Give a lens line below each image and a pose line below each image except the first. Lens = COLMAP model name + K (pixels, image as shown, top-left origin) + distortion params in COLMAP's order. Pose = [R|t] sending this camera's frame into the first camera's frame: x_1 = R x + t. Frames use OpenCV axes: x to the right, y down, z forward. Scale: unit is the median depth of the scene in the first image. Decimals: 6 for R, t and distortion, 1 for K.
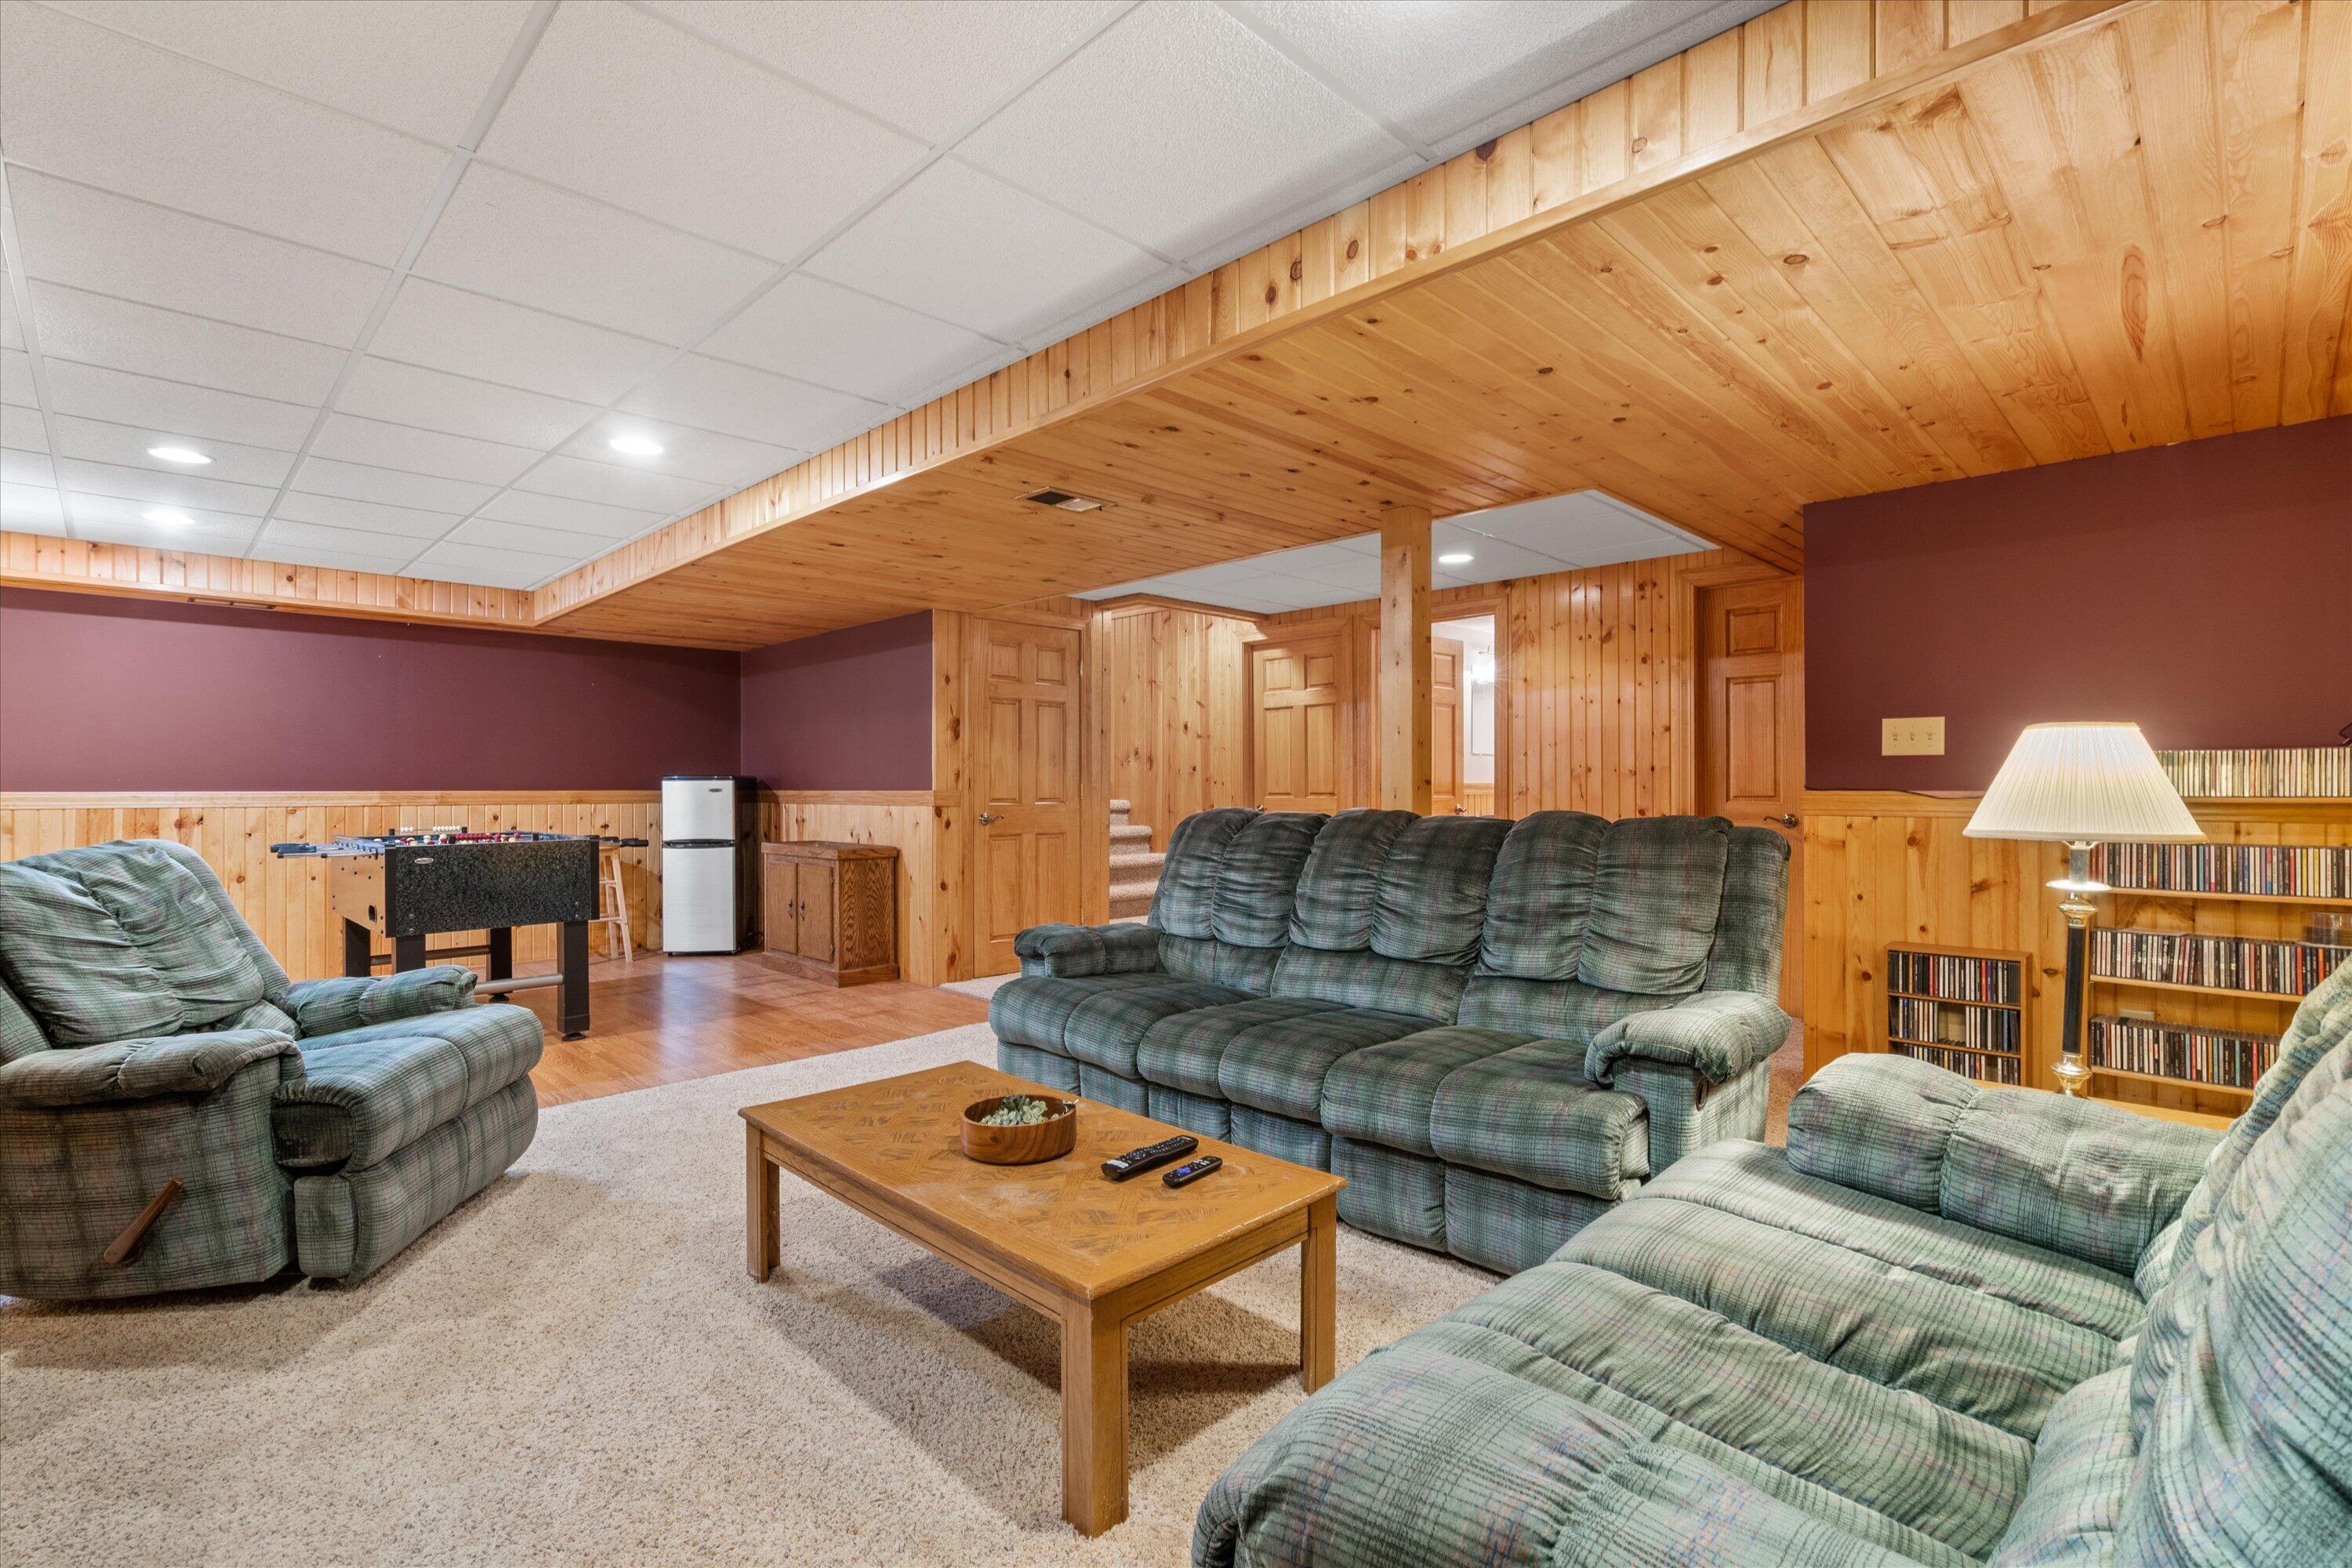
lens RADIAL K [[1091.4, 0, 1176.7], [0, 1091.4, 785.5], [0, 0, 1]] dist [0.001041, 0.000092]
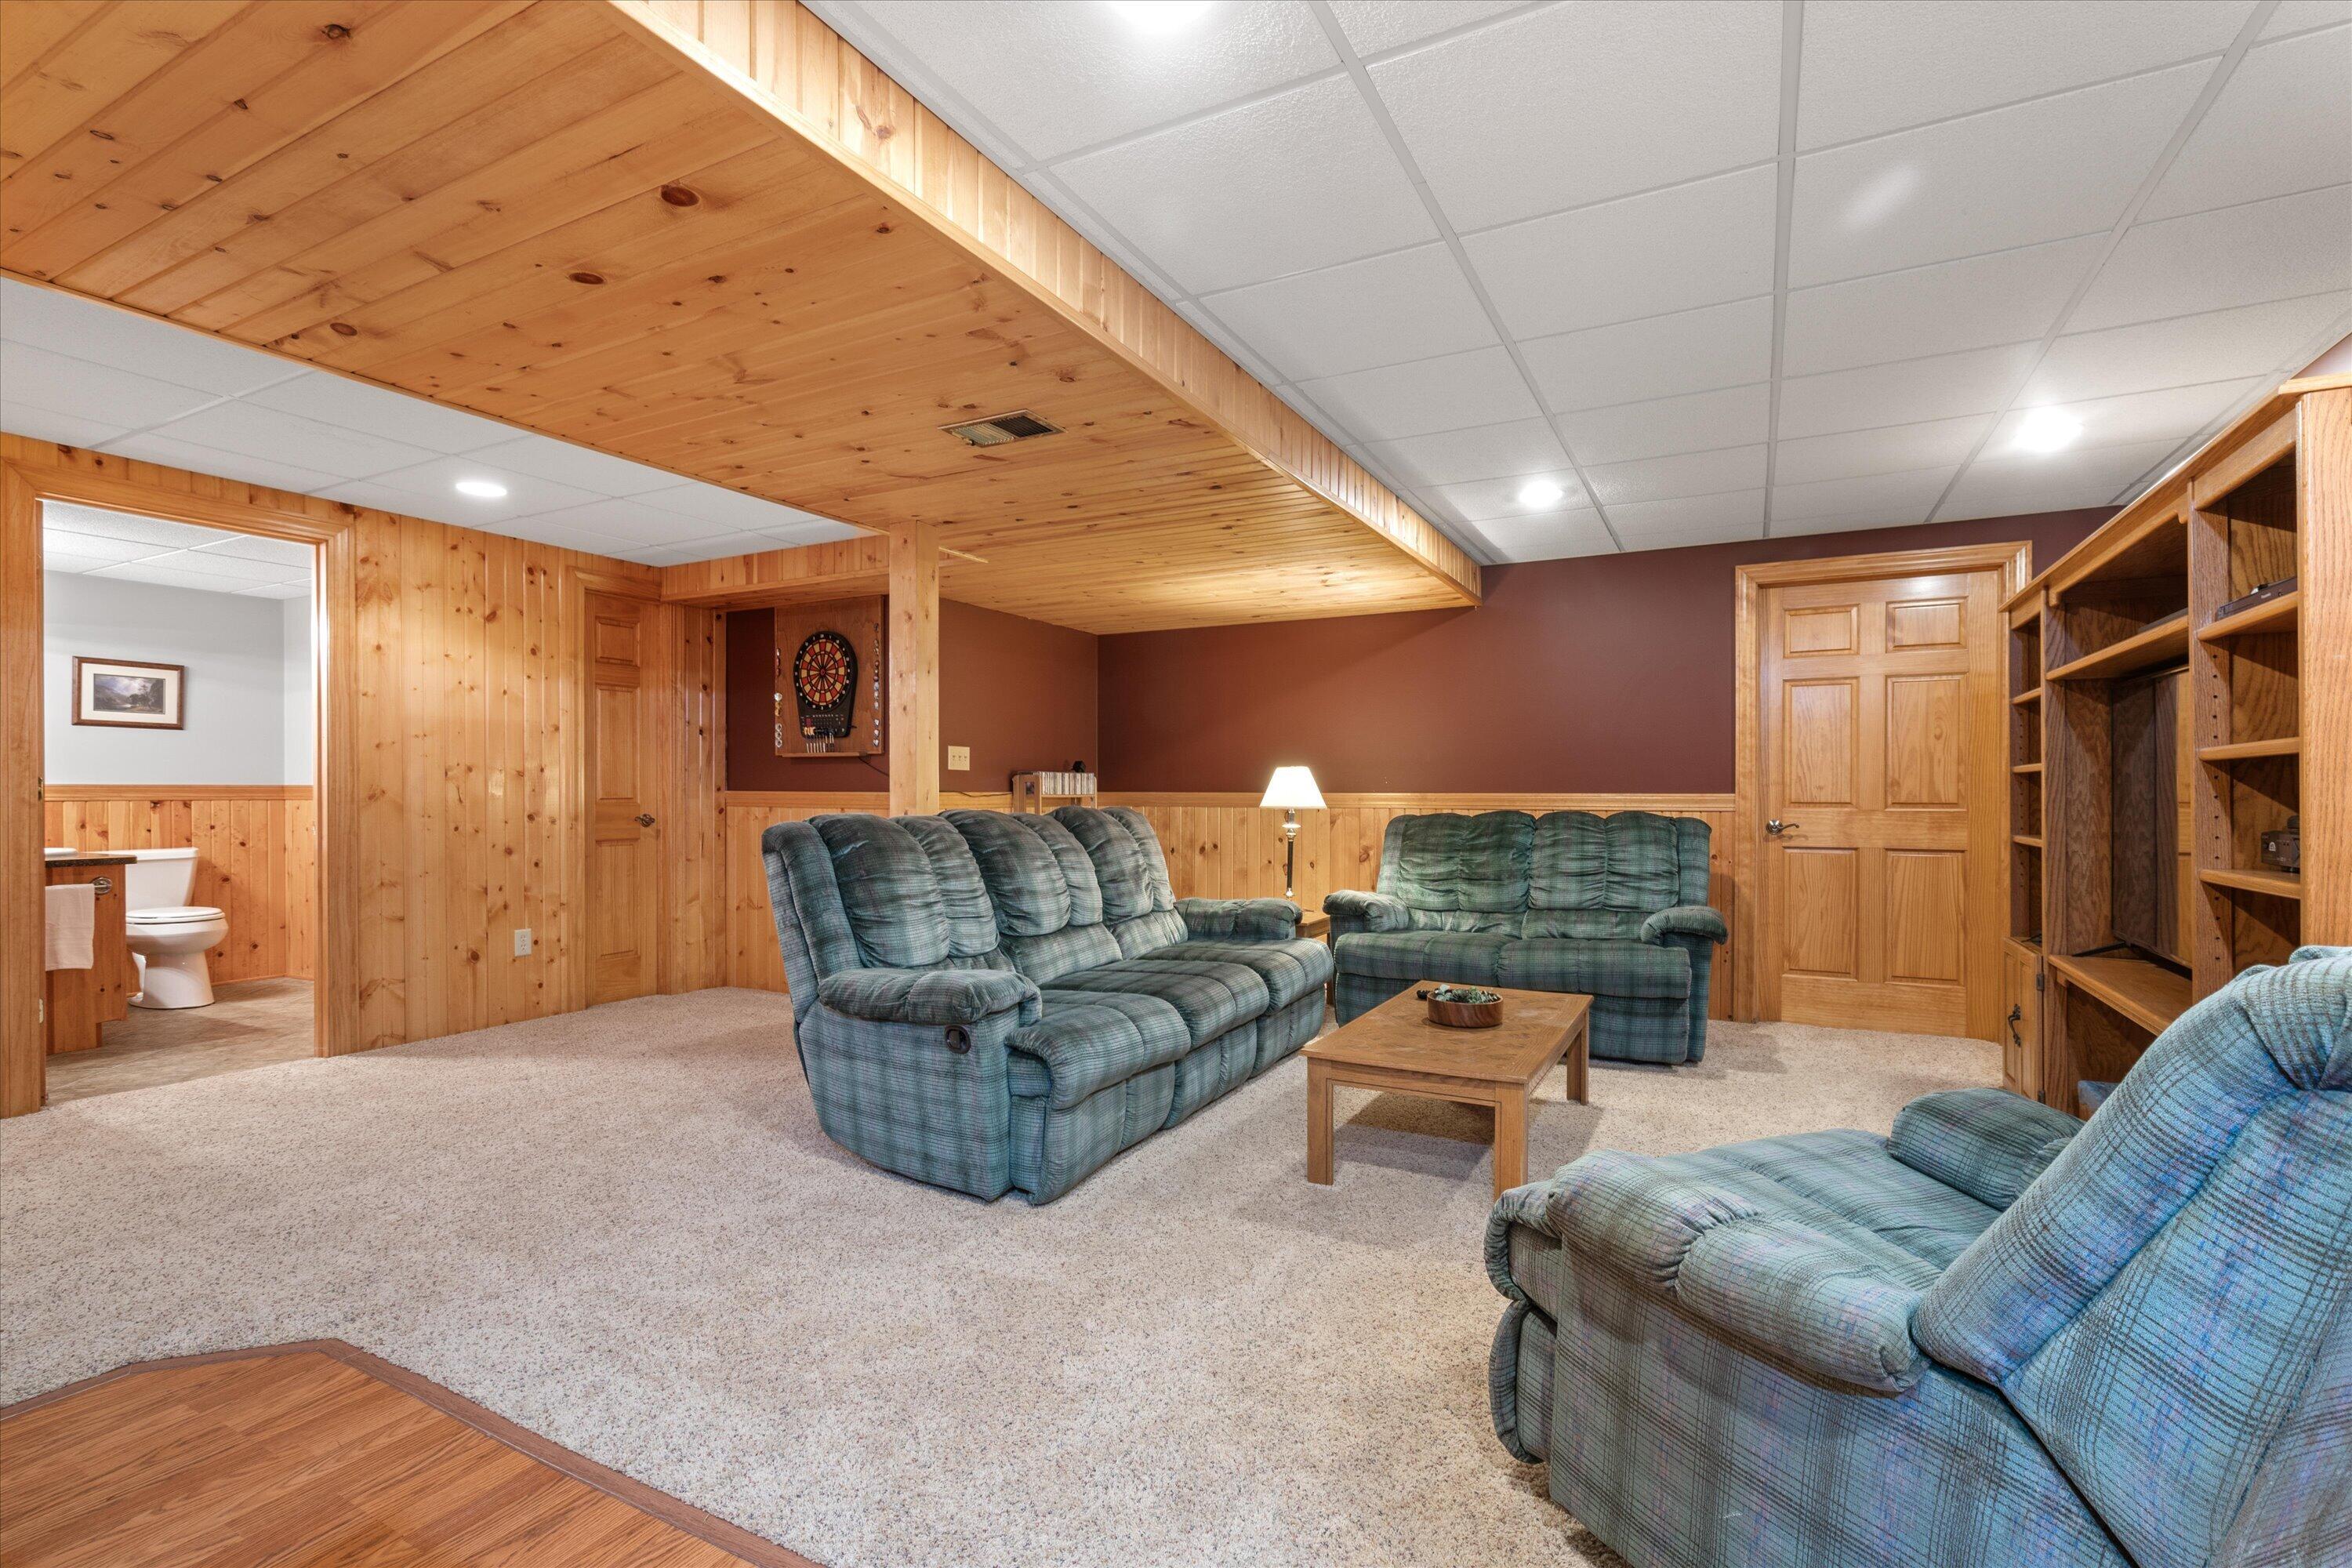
lens RADIAL K [[1091.4, 0, 1175.6], [0, 1091.4, 794.1], [0, 0, 1]] dist [0.001041, 0.000092]
pose [[-0.290296, 0.000446, 0.956937, -0.958665], [-0.001621, 0.999998, -0.000958, 0.009258], [-0.956935, -0.001829, -0.290295, 1.173437]]
